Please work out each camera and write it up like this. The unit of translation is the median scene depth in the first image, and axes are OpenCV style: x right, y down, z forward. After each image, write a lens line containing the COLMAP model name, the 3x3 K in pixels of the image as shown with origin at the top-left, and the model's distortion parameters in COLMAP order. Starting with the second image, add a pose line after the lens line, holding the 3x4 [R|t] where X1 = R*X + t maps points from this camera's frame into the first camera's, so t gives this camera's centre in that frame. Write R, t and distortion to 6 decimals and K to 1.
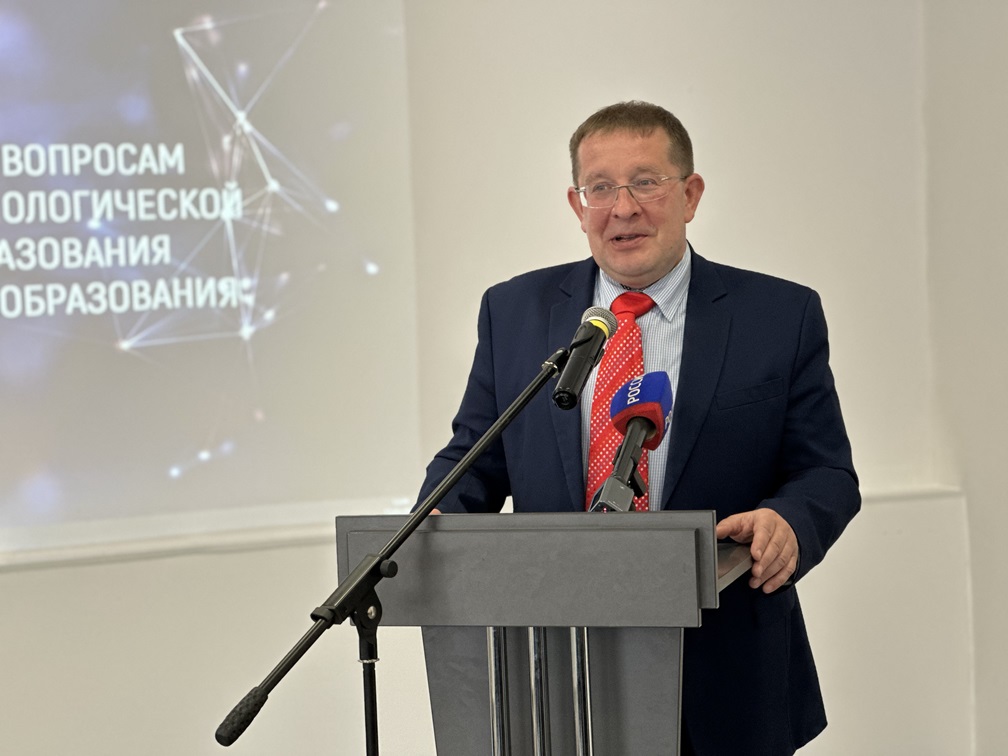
lens RADIAL K [[2215.7, 0, 508.6], [0, 2215.7, 372.4], [0, 0, 1]] dist [0.186343, 0.000000]
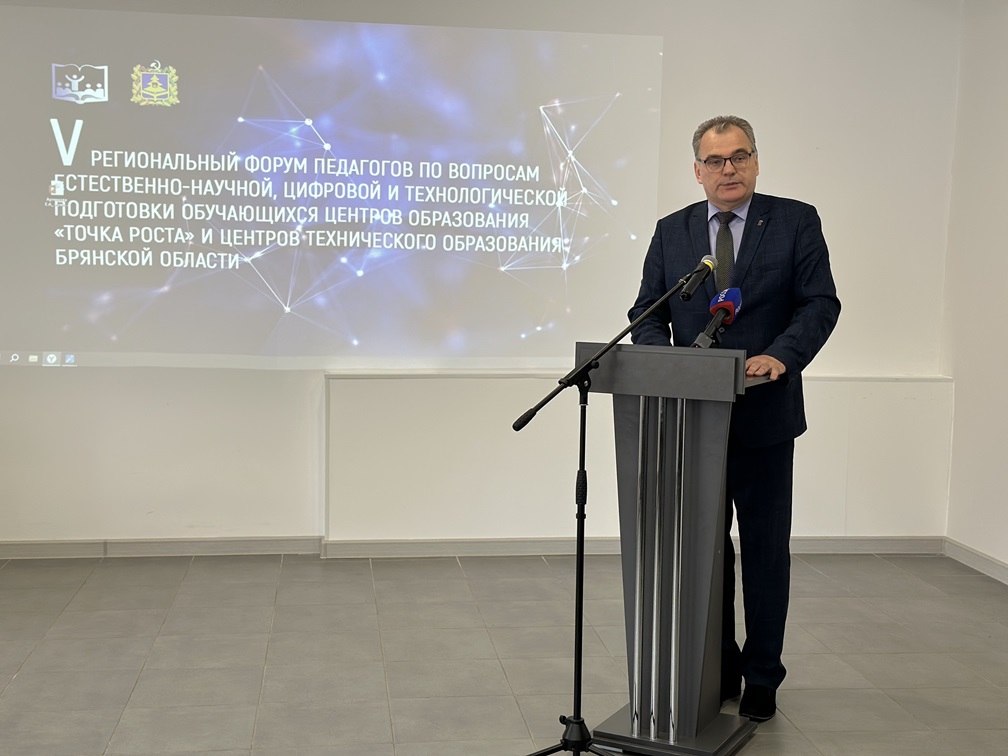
lens RADIAL K [[1392.1, 0, 506.3], [0, 1392.1, 384.3], [0, 0, 1]] dist [0.221295, 0.000000]
pose [[0.980947, 0.078560, -0.177681, 0.056599], [-0.068930, 0.995831, 0.059747, 0.015437], [0.181634, -0.046361, 0.982273, -0.207130]]
